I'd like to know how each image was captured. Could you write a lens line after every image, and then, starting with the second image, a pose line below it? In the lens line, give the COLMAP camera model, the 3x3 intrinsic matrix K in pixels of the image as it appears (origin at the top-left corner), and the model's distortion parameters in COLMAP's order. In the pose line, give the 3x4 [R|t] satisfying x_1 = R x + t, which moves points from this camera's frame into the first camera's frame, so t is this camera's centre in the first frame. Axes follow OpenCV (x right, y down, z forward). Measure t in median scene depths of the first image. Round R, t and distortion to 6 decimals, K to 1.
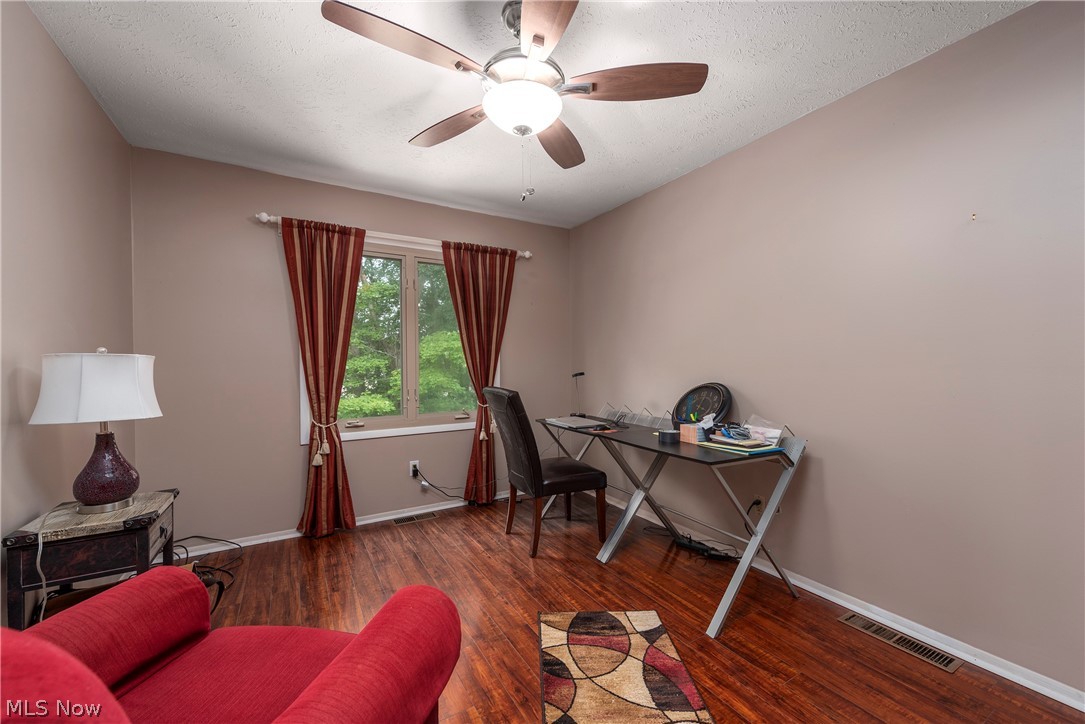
lens RADIAL K [[425.3, 0, 534.2], [0, 425.3, 366.4], [0, 0, 1]] dist [0.008282, -0.000209]
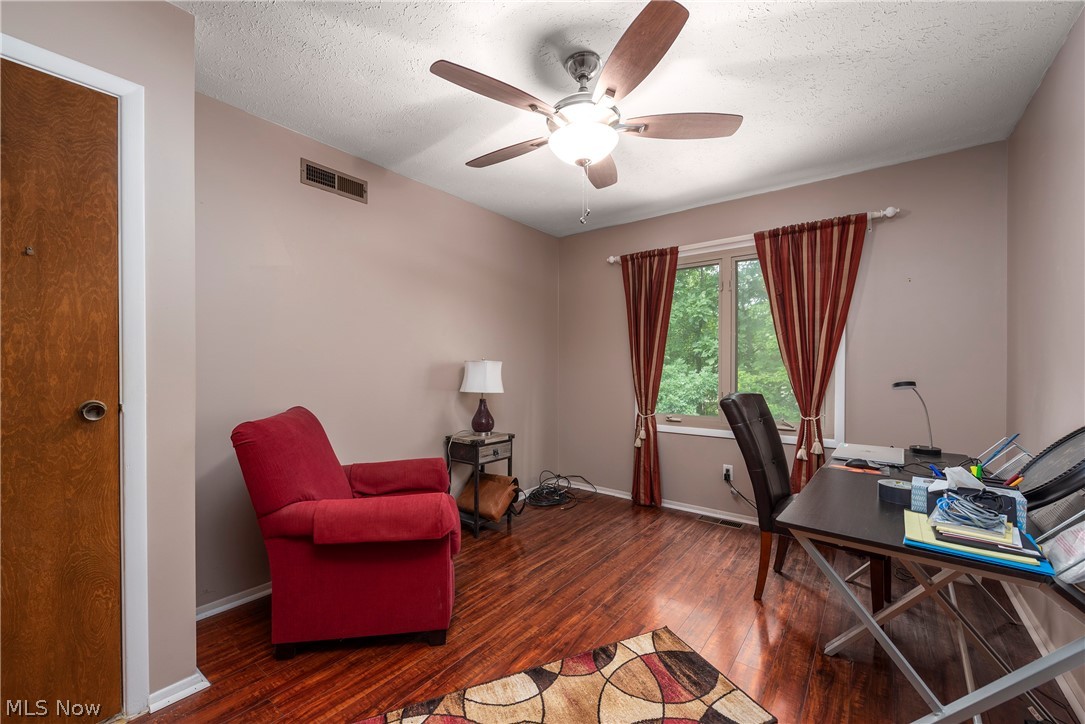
lens RADIAL K [[425.3, 0, 534.2], [0, 425.3, 366.4], [0, 0, 1]] dist [0.008282, -0.000209]
pose [[0.374408, 0.007035, -0.927237, 0.539685], [-0.010882, 0.999936, 0.003192, -0.004947], [0.927200, 0.008895, 0.374460, 0.249702]]
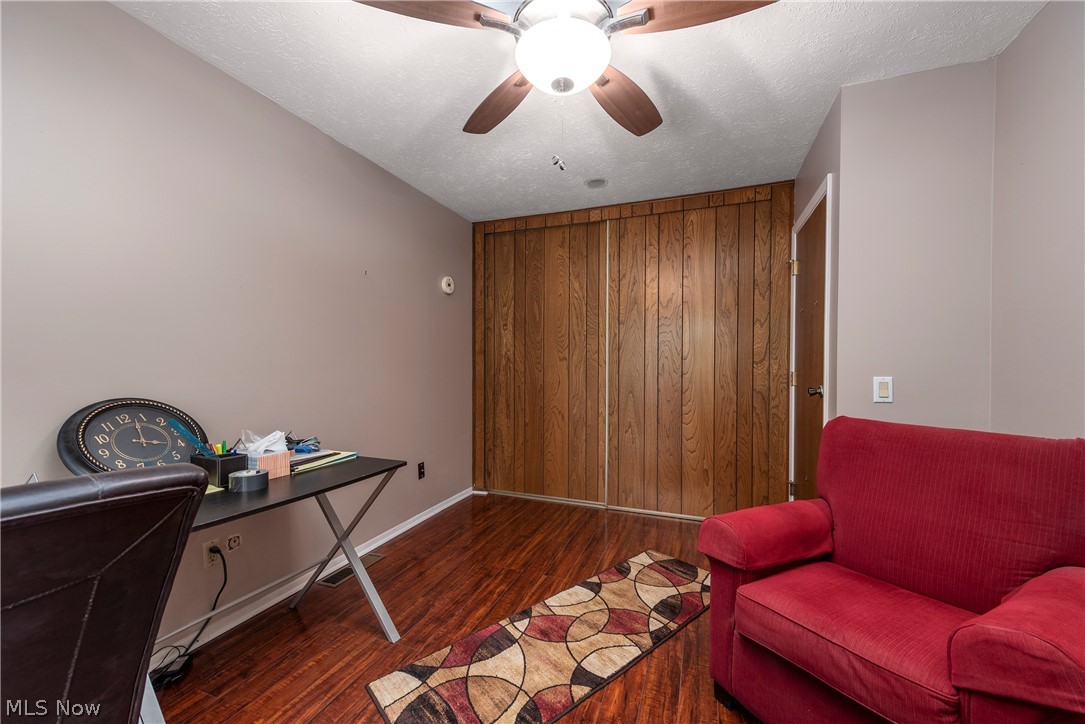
lens RADIAL K [[436.2, 0, 546.1], [0, 436.2, 367.0], [0, 0, 1]] dist [0.009190, -0.000036]
pose [[-0.646310, -0.001590, 0.763073, -0.361549], [0.007597, 0.999935, 0.008518, -0.002152], [-0.763037, 0.011303, -0.646256, 0.865240]]
